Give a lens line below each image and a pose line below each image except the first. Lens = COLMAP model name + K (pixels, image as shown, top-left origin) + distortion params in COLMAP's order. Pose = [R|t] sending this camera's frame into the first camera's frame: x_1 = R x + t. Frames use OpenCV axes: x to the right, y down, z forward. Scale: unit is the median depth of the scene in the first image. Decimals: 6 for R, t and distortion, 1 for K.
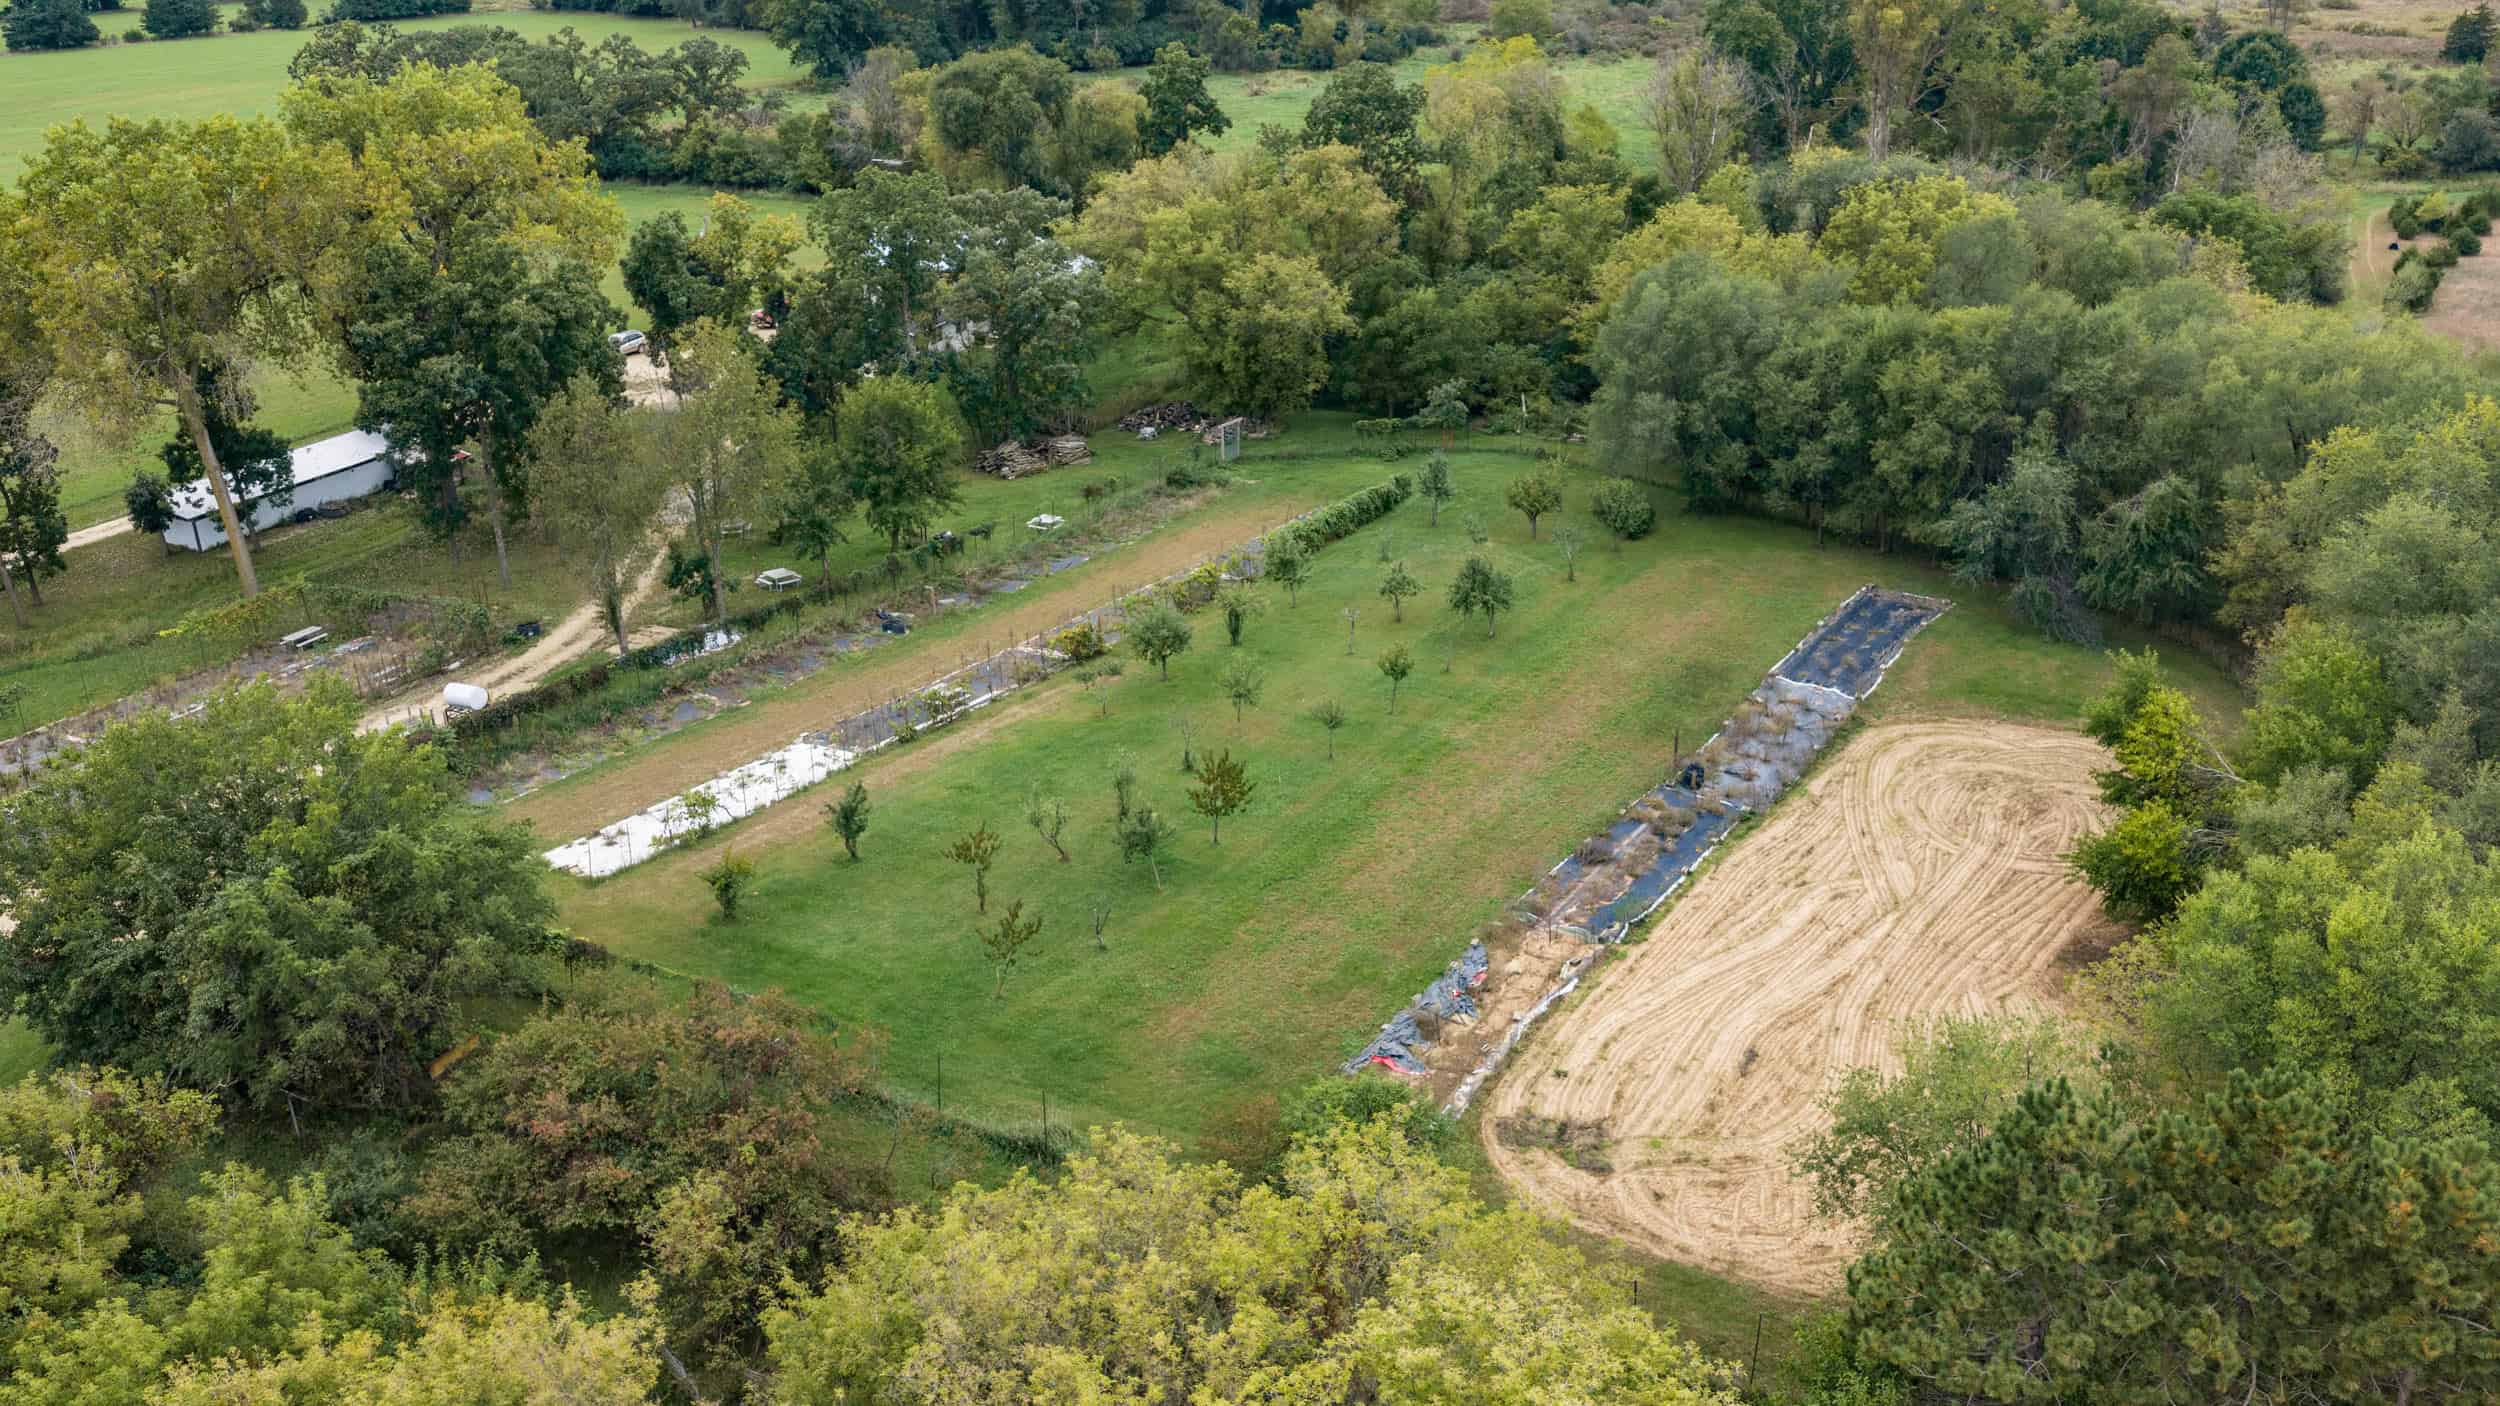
lens RADIAL K [[2091.4, 0, 1250.0], [0, 2091.4, 703.0], [0, 0, 1]] dist [0.036443, -0.054991]
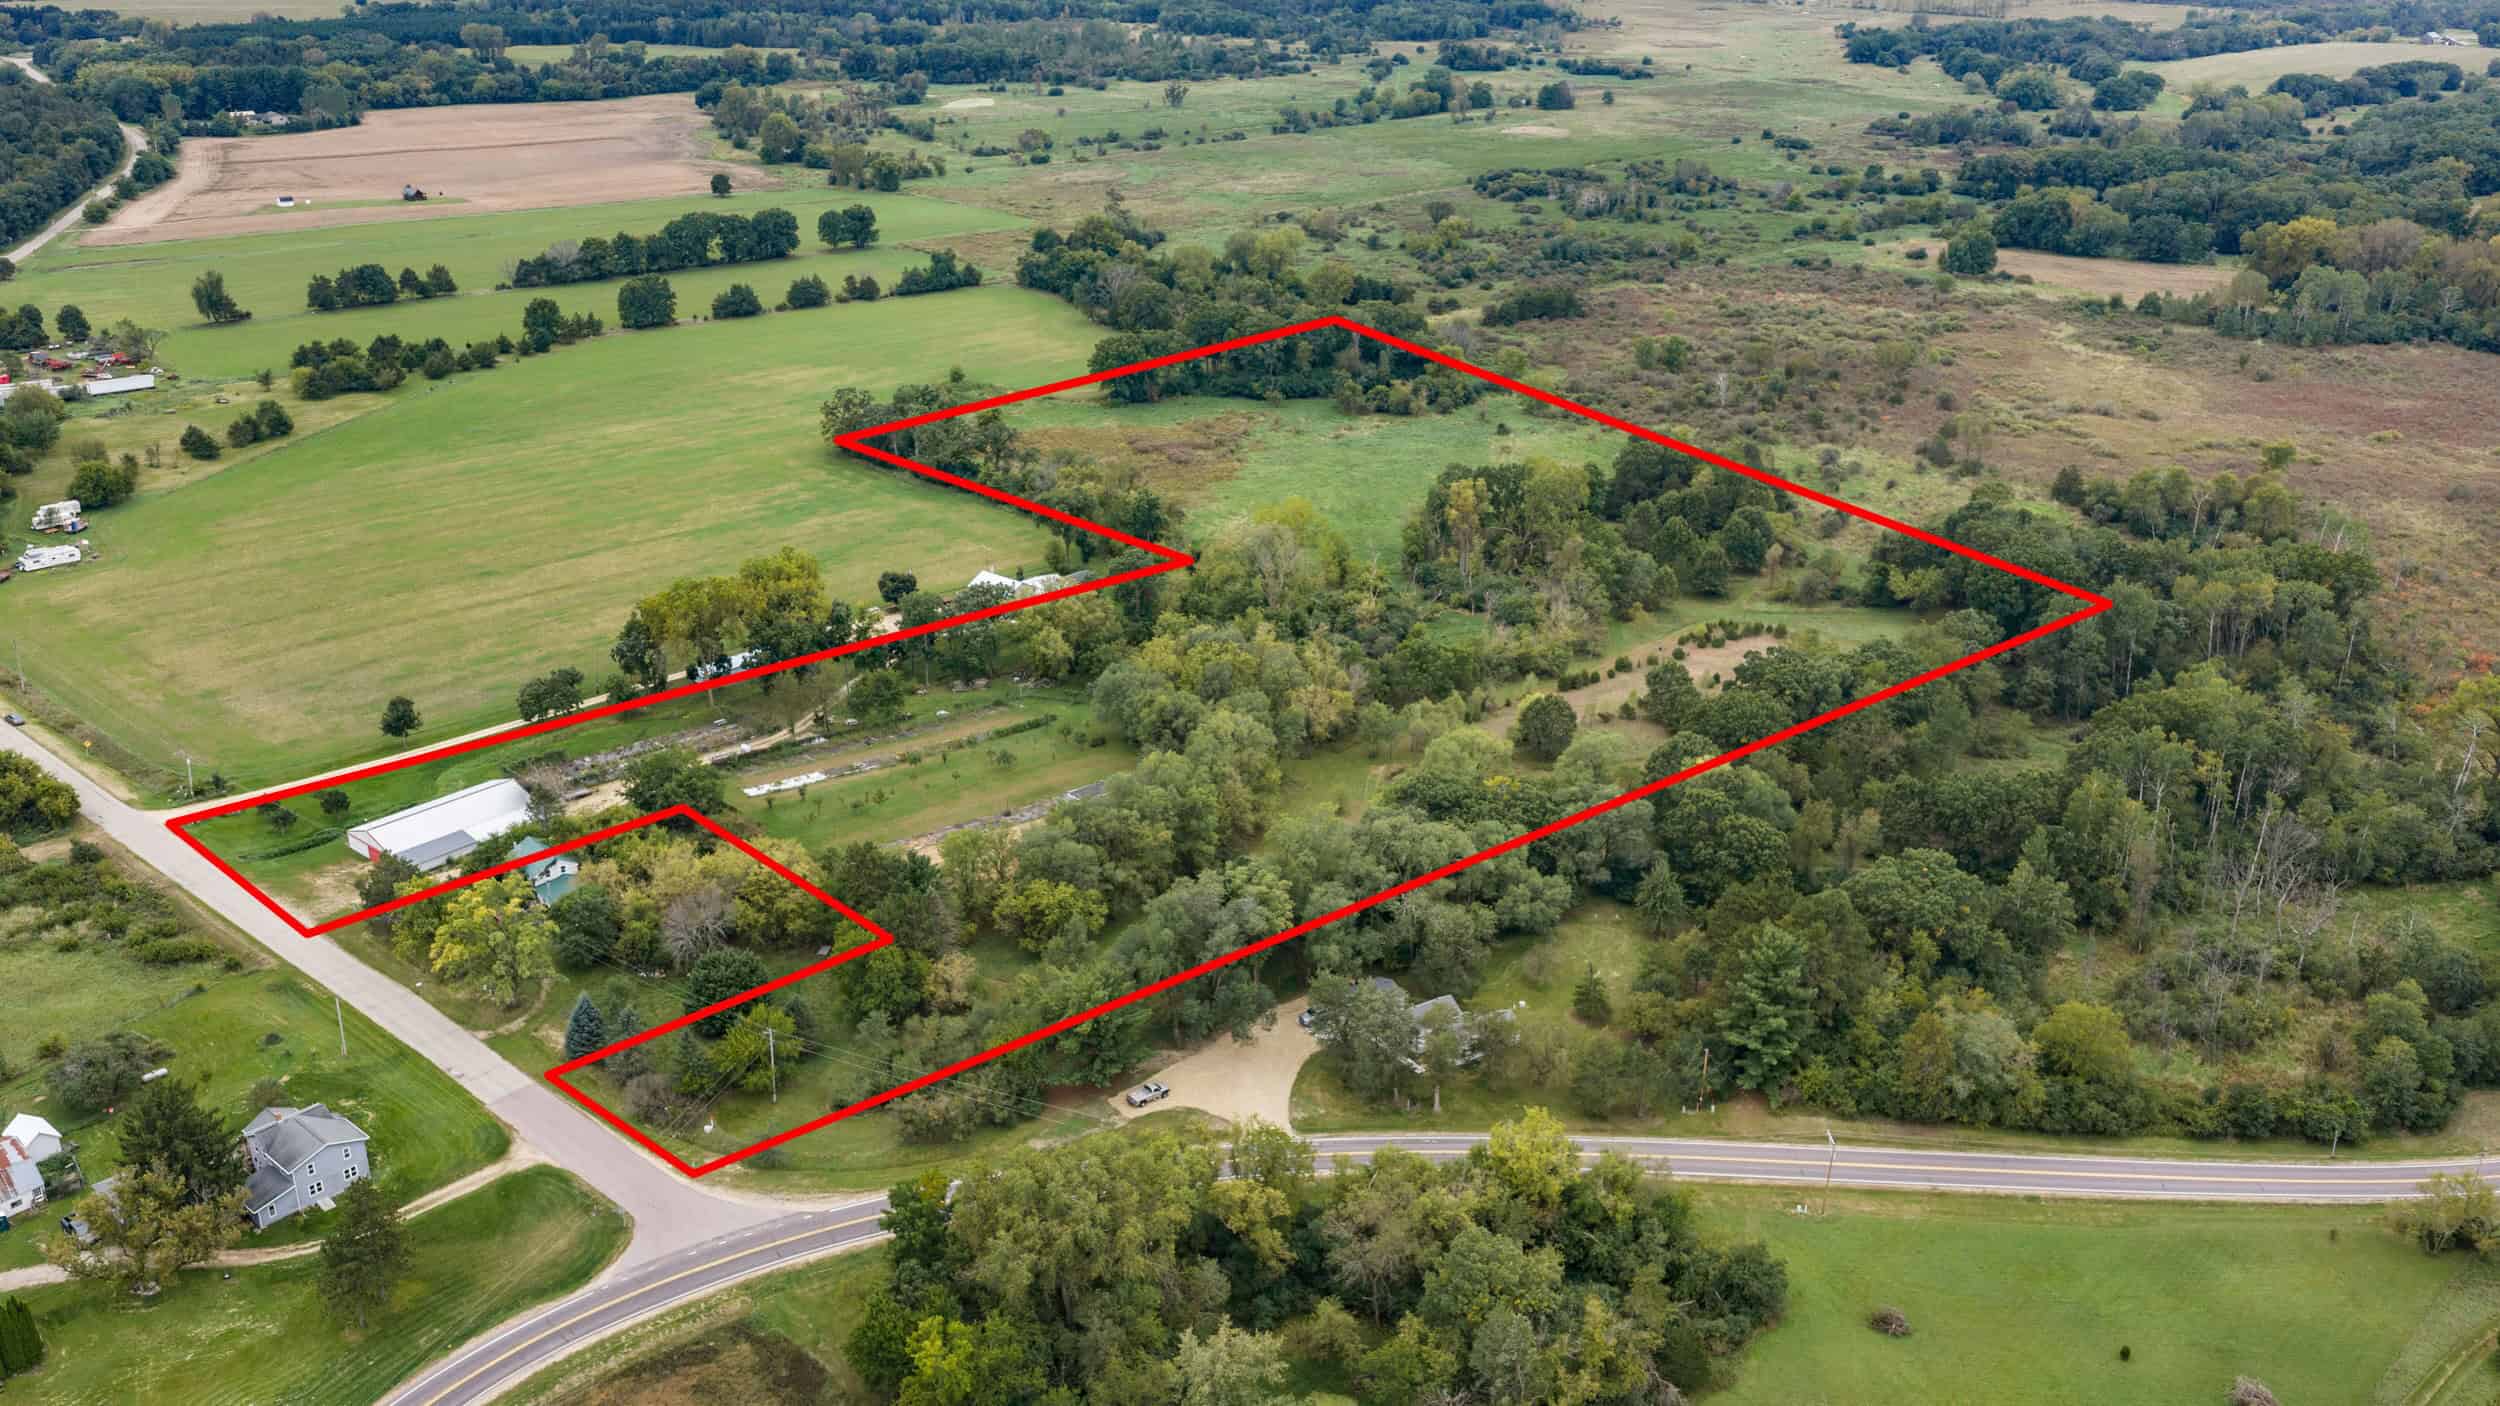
lens RADIAL K [[2091.4, 0, 1250.0], [0, 2091.4, 703.0], [0, 0, 1]] dist [0.036443, -0.054991]
pose [[0.954845, 0.136764, -0.263755, 1.354528], [-0.141999, 0.989866, -0.000792, -0.190576], [0.260974, 0.038209, 0.964590, -2.215231]]
